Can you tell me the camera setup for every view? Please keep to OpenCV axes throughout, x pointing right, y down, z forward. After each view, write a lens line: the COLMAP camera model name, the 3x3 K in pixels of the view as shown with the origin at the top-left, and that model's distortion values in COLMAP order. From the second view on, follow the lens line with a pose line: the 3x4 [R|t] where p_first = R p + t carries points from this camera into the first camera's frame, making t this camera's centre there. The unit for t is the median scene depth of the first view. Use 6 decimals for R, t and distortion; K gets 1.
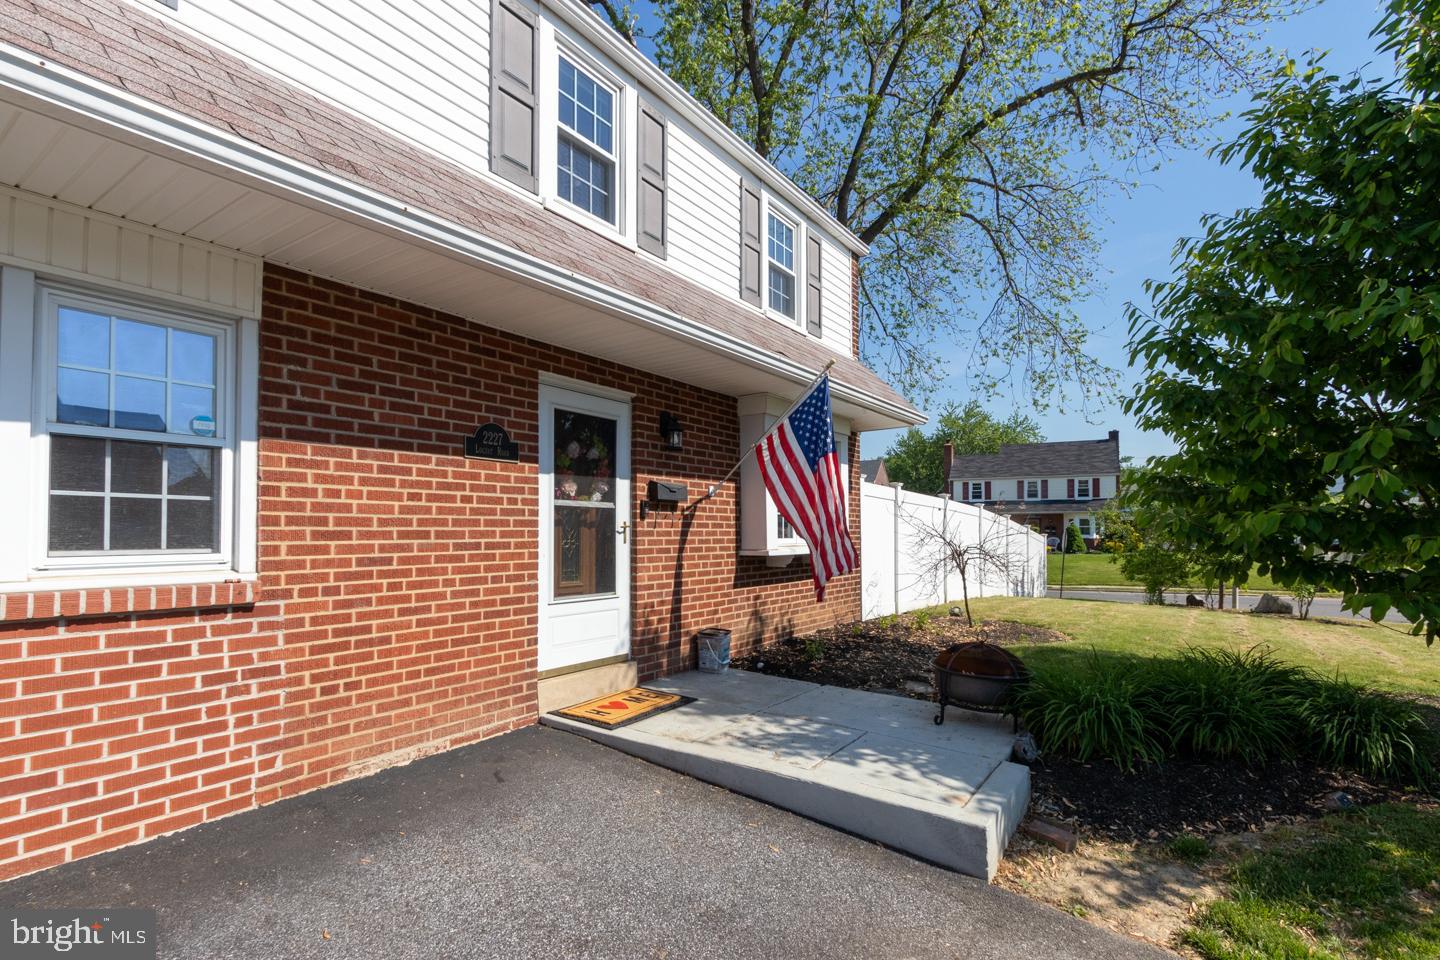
lens RADIAL K [[682.6, 0, 720.0], [0, 682.6, 480.0], [0, 0, 1]] dist [0.001194, 0.000534]
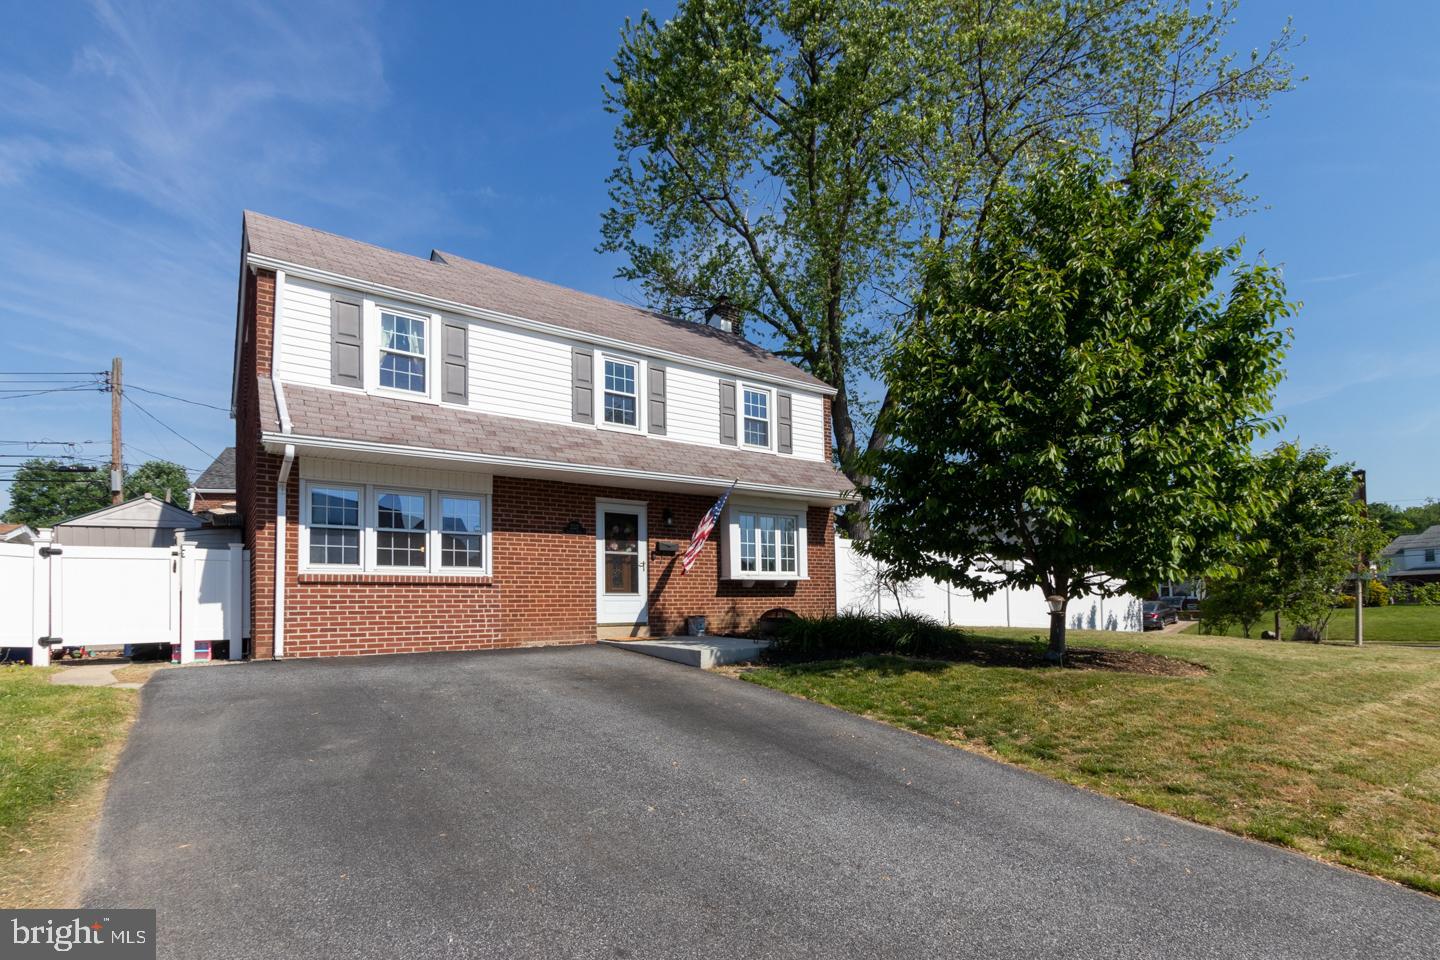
lens RADIAL K [[685.8, 0, 715.4], [0, 685.8, 501.9], [0, 0, 1]] dist [-0.000980, -0.000125]
pose [[0.940333, -0.074706, -0.331952, 0.856844], [0.047057, 0.994777, -0.090575, 0.087312], [0.336985, 0.069550, 0.938938, -1.034140]]
